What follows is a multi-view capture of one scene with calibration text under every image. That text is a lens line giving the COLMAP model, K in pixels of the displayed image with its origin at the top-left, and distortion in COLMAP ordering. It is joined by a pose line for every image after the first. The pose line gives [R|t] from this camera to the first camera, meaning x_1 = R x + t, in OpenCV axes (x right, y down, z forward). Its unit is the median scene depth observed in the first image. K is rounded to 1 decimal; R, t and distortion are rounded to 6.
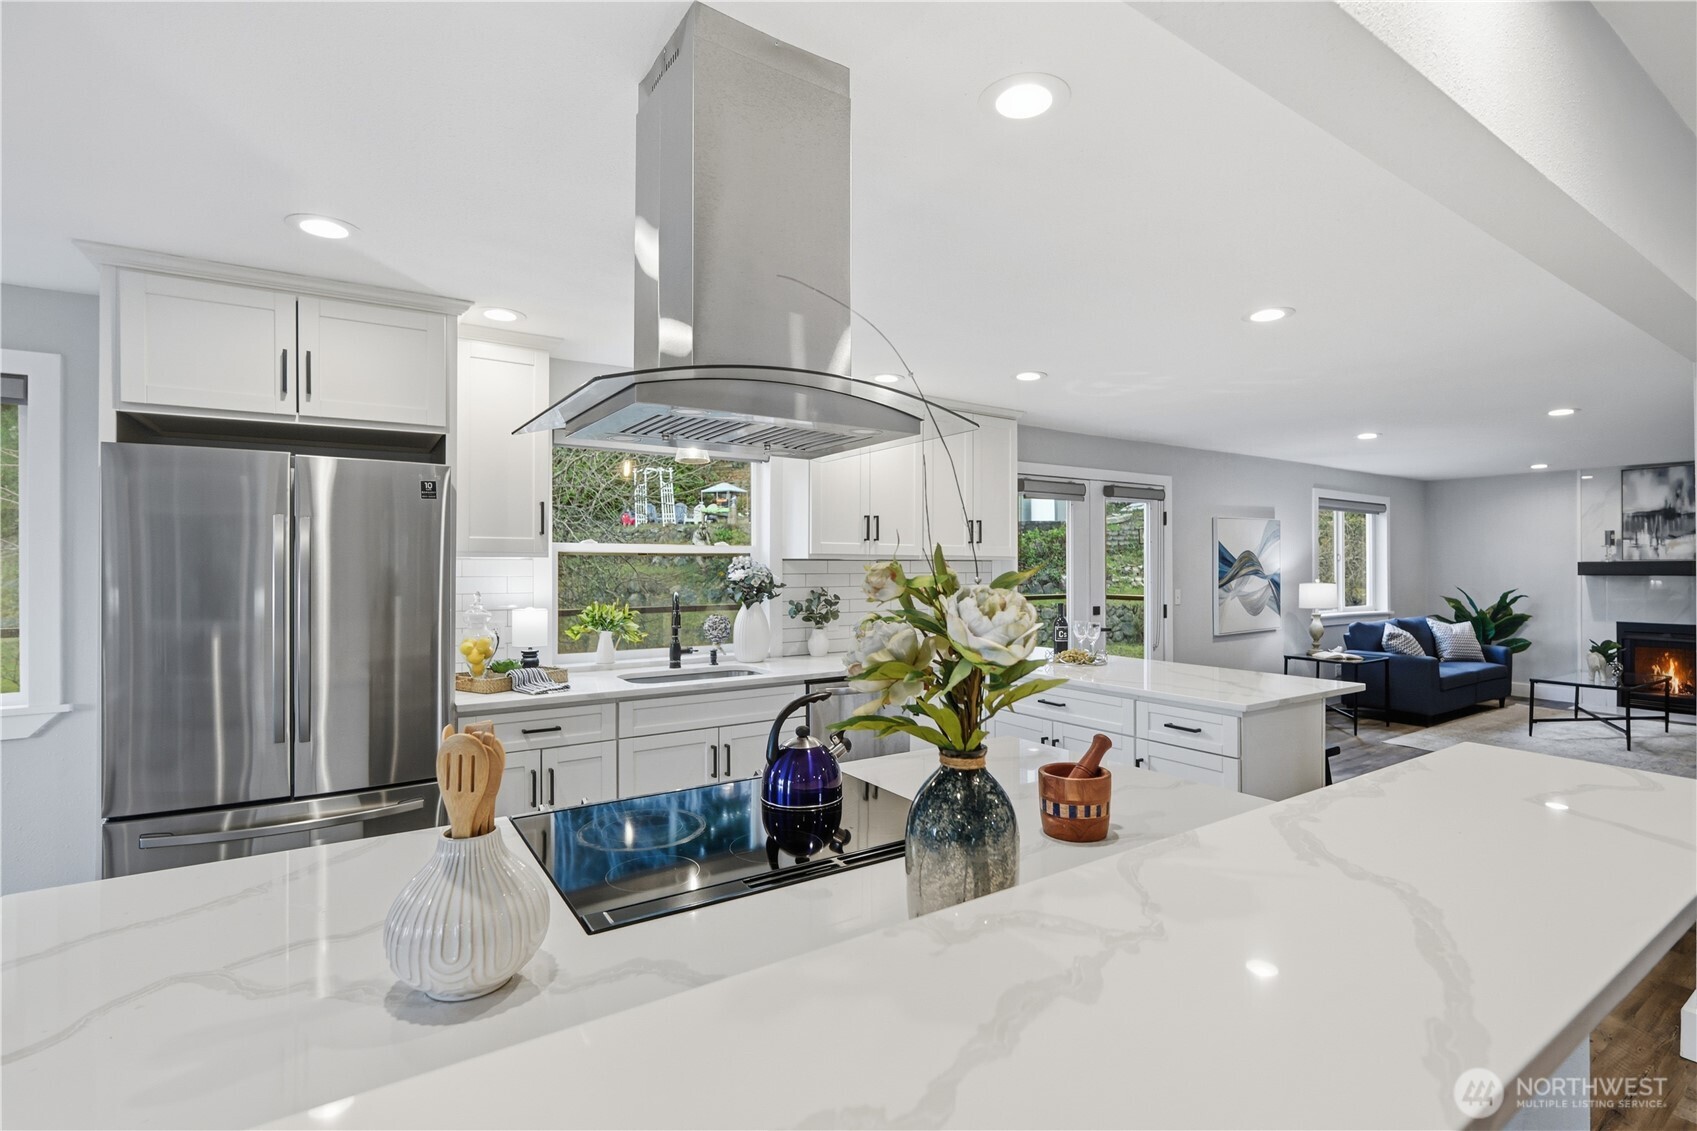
lens RADIAL K [[790.4, 0, 855.1], [0, 790.4, 561.5], [0, 0, 1]] dist [-0.003927, 0.000025]
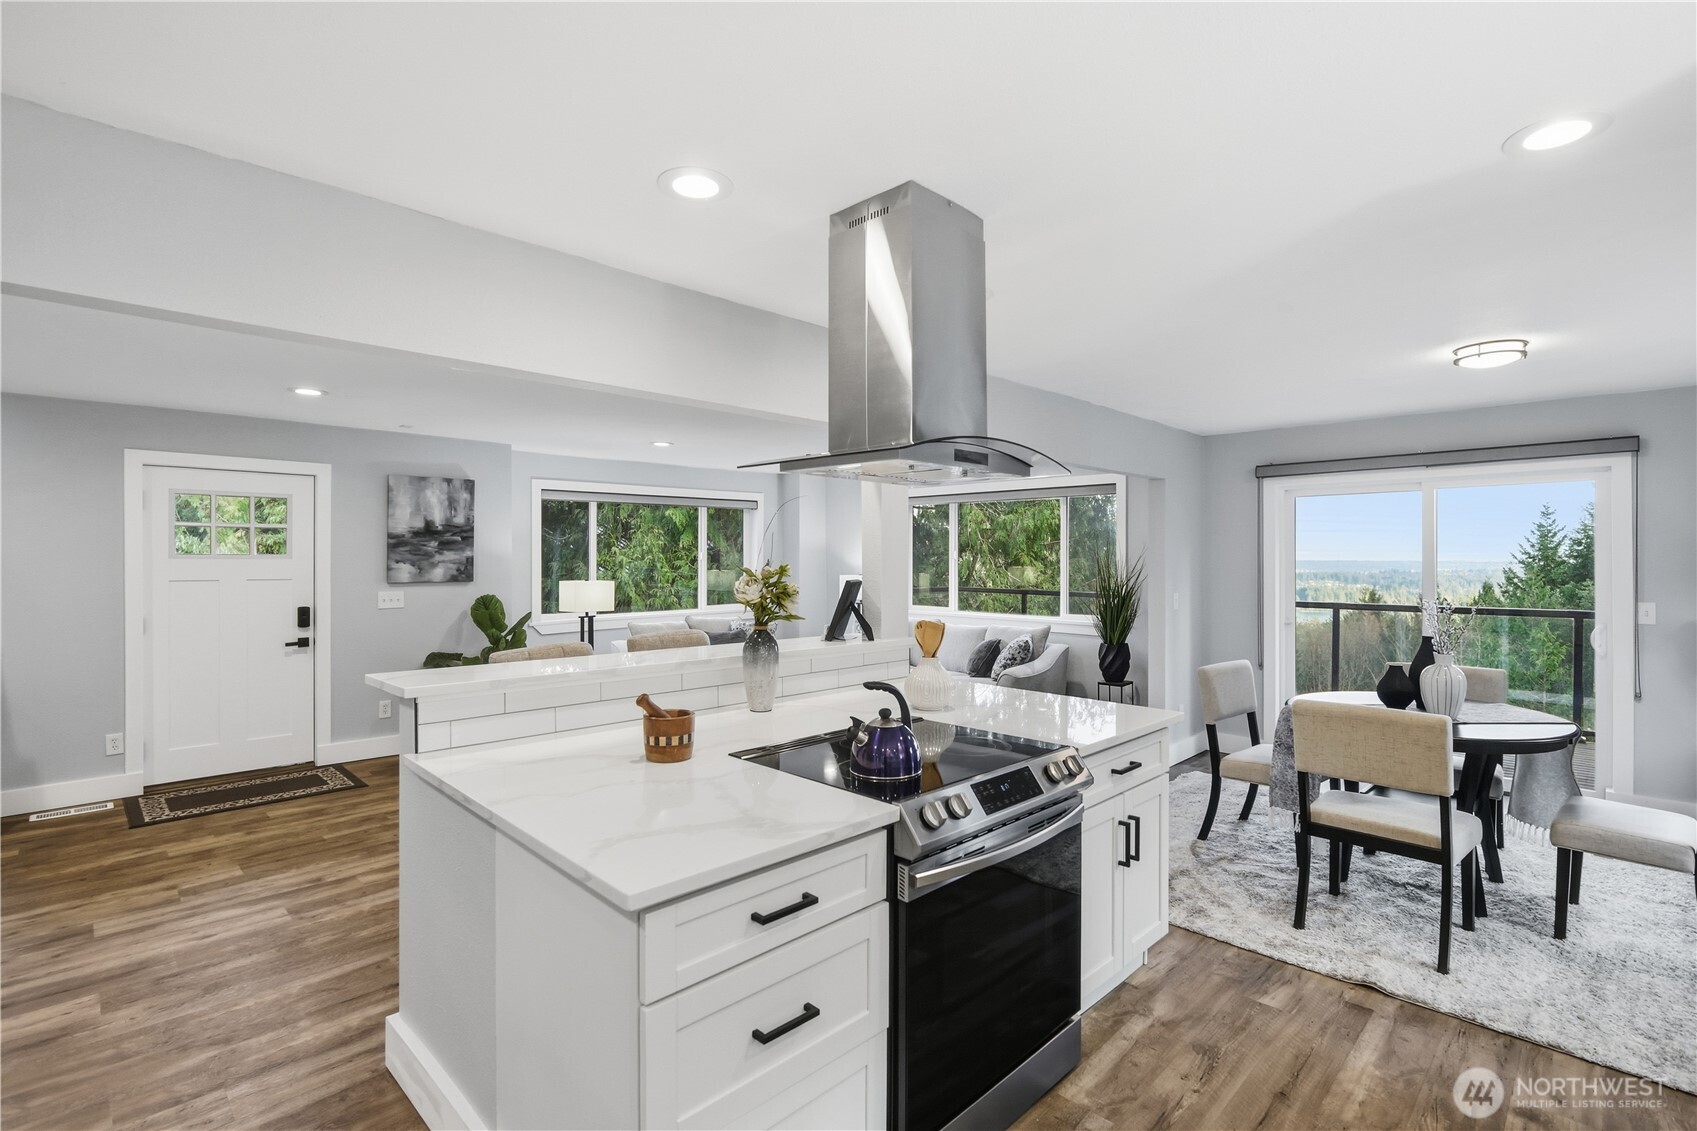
lens RADIAL K [[790.4, 0, 855.1], [0, 790.4, 561.5], [0, 0, 1]] dist [-0.003927, 0.000025]
pose [[-0.977988, 0.000548, -0.208659, 0.087966], [0.000803, 0.999999, -0.001135, -0.002331], [0.208658, -0.001278, -0.977988, 0.894630]]
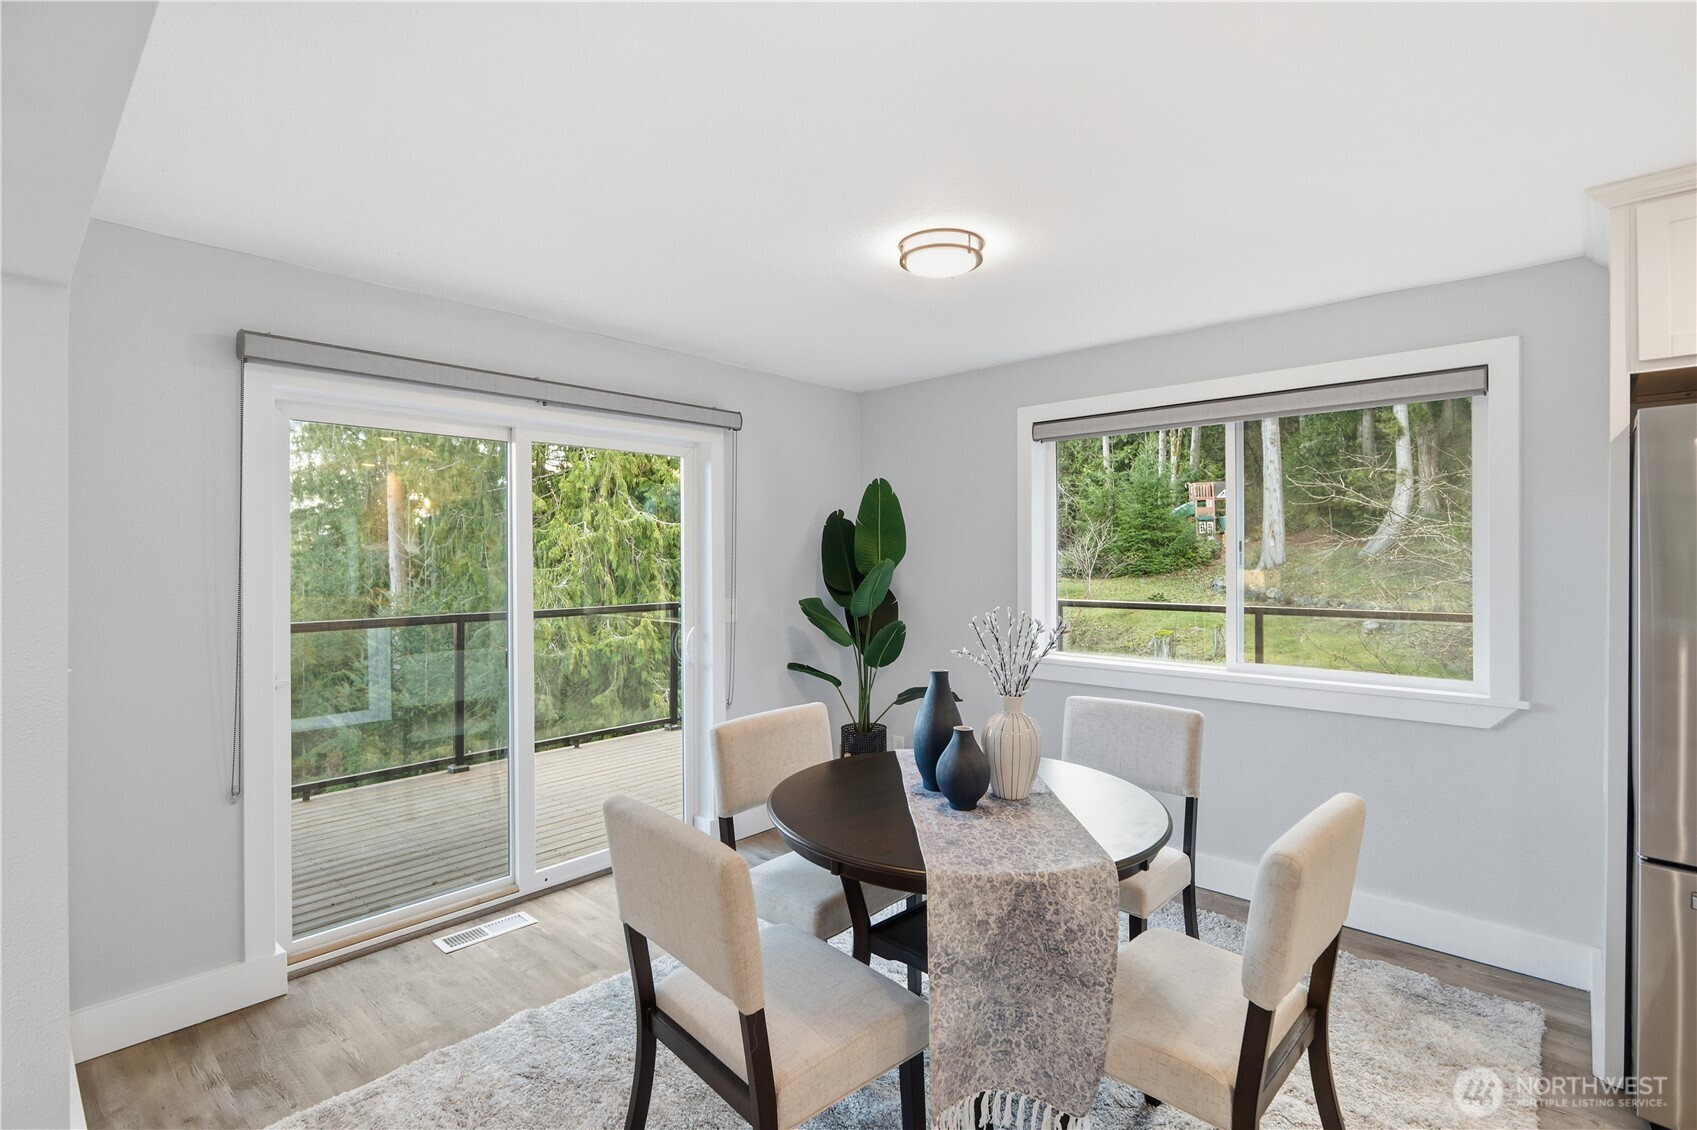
lens RADIAL K [[790.4, 0, 855.1], [0, 790.4, 561.0], [0, 0, 1]] dist [-0.003927, 0.000025]
pose [[0.250140, 0.005371, -0.968195, -0.193607], [0.003656, 0.999972, 0.006492, 0.001608], [0.968203, -0.005164, 0.250114, -0.015412]]
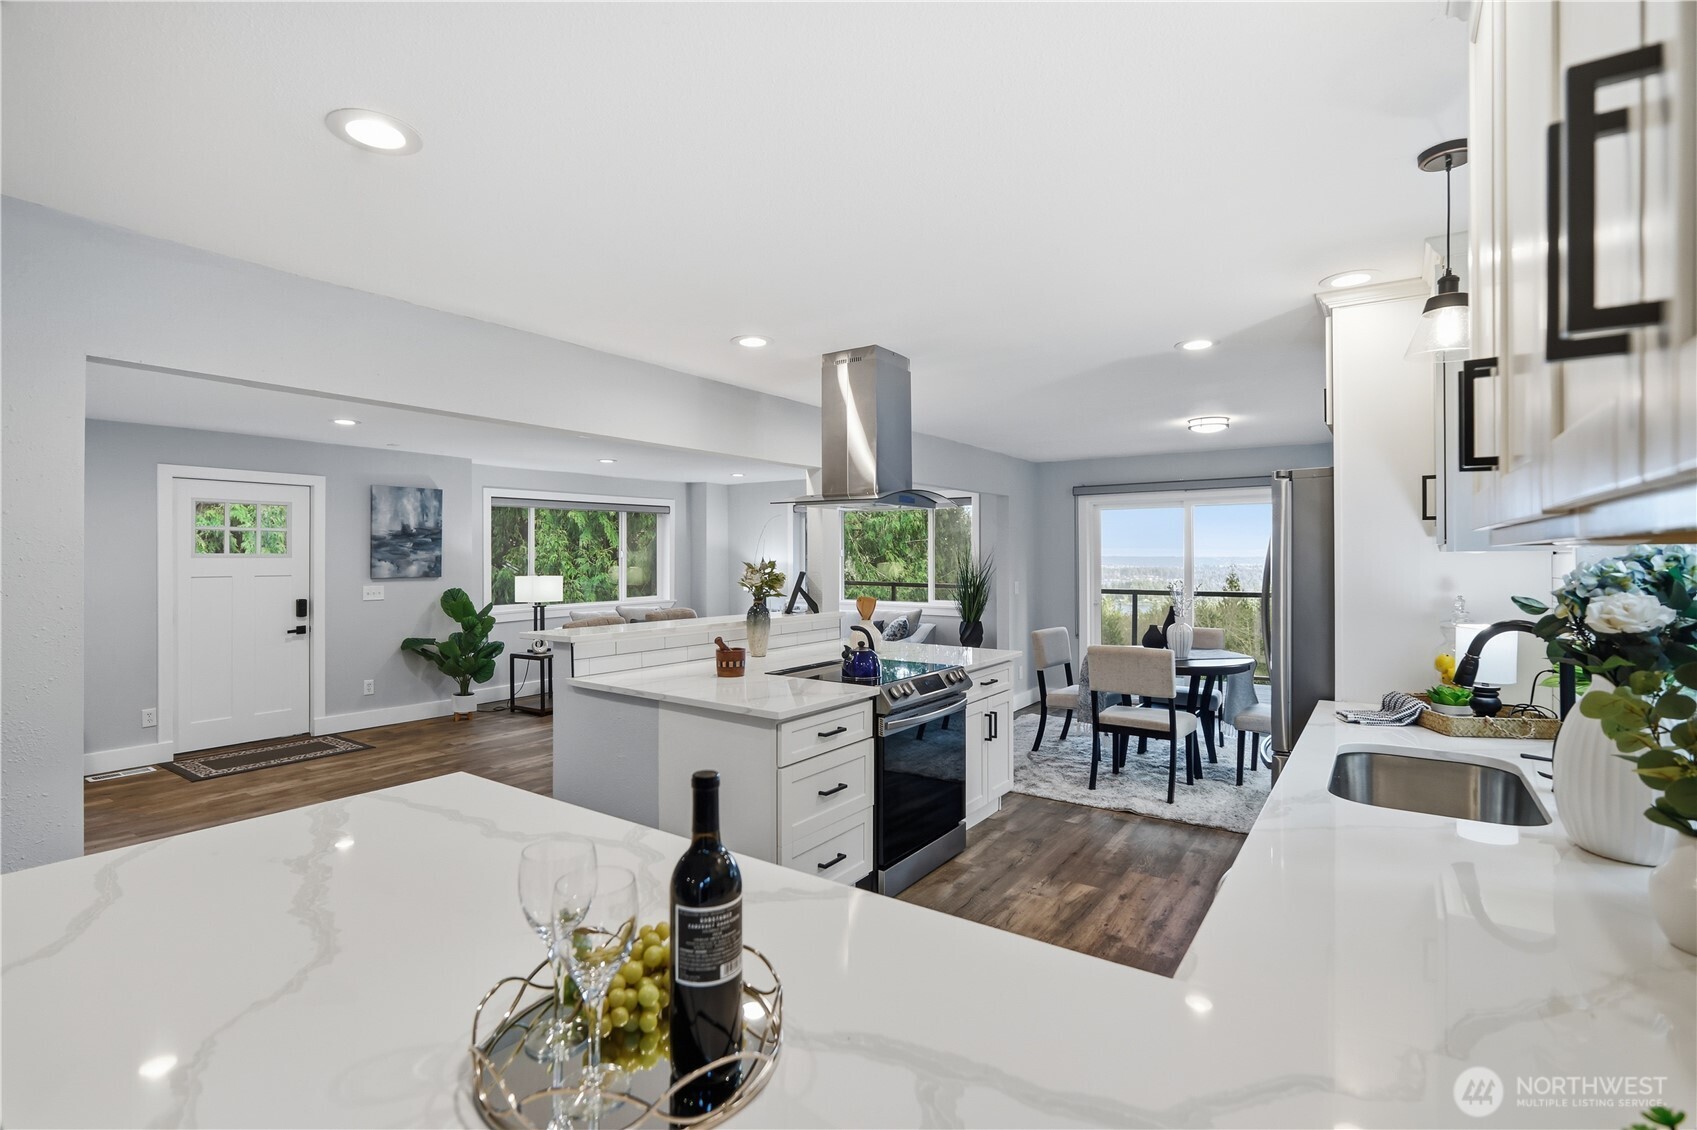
lens RADIAL K [[786.4, 0, 832.1], [0, 786.4, 555.8], [0, 0, 1]] dist [-0.001694, 0.000036]
pose [[-0.933566, 0.002318, -0.358397, 0.302344], [0.004182, 0.999981, -0.004425, -0.002024], [0.358380, -0.005630, -0.933559, 1.208129]]
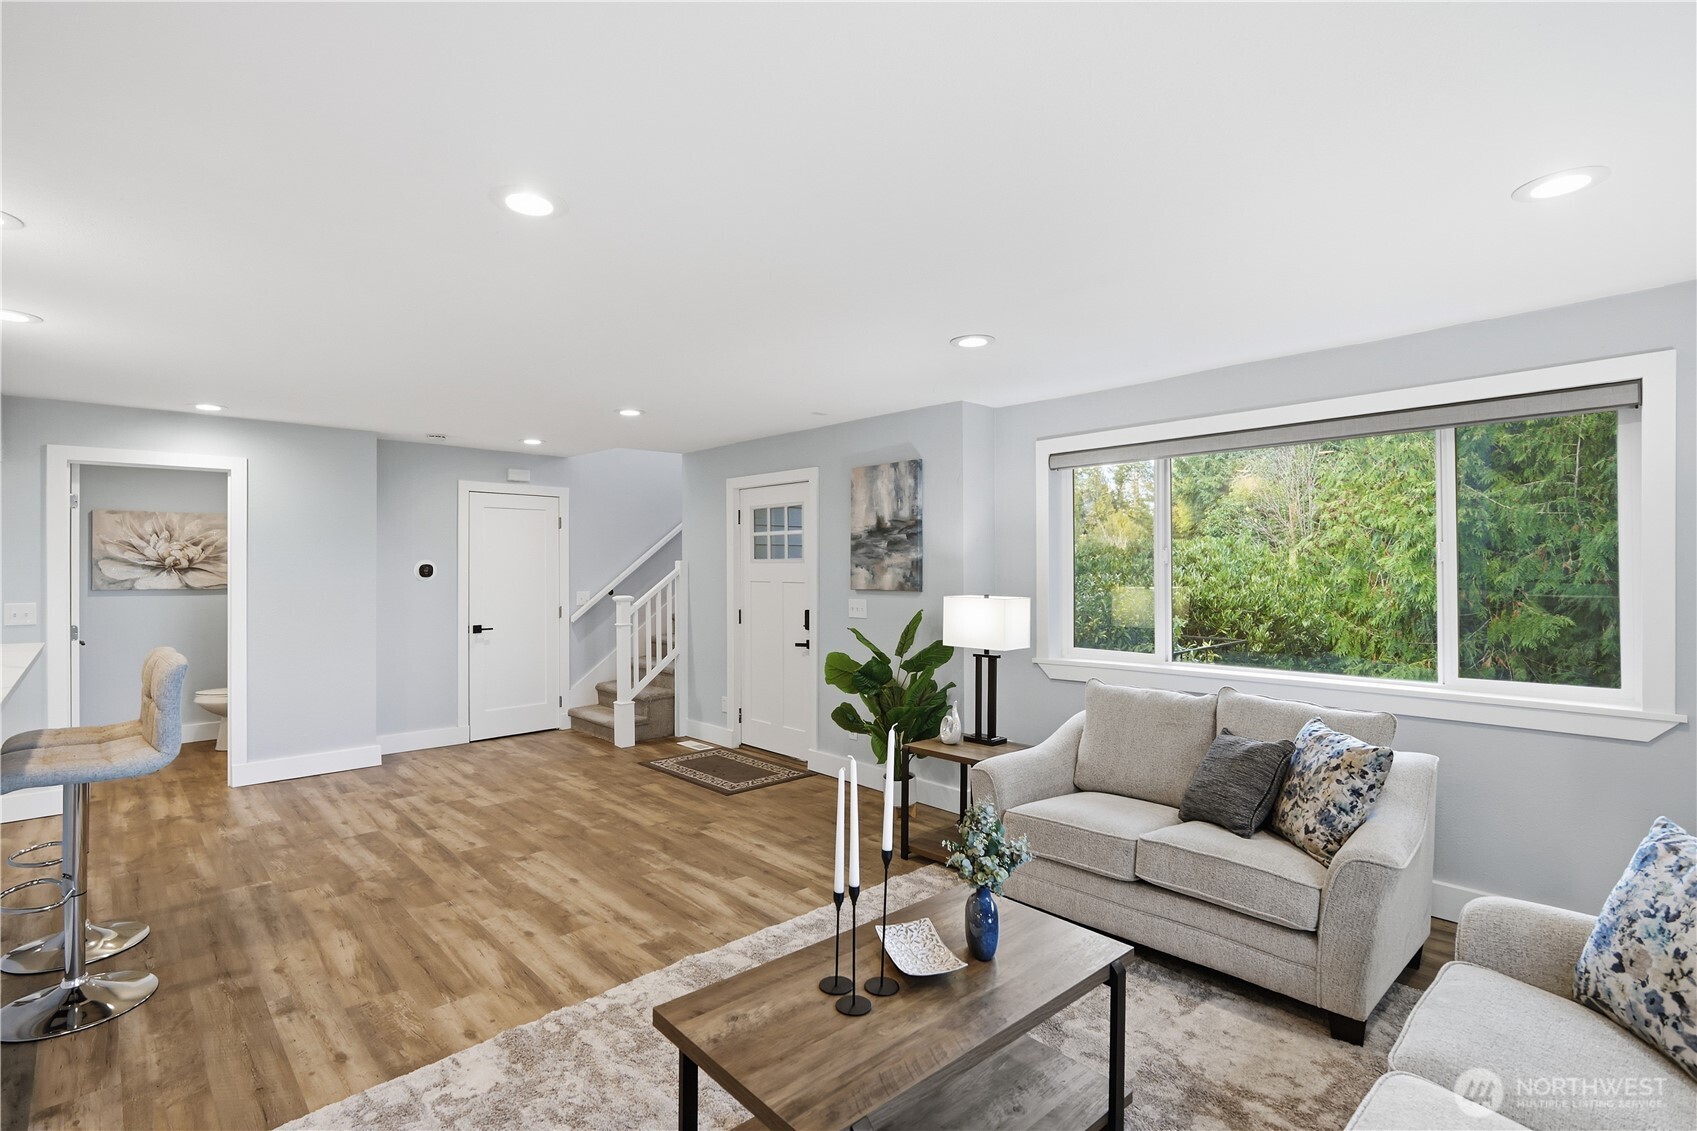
lens RADIAL K [[796.0, 0, 835.8], [0, 796.0, 566.4], [0, 0, 1]] dist [-0.001978, 0.000443]
pose [[-0.165480, 0.001917, 0.986211, -0.645291], [-0.001698, 0.999996, -0.002228, -0.000469], [-0.986212, -0.002043, -0.165476, -0.422806]]
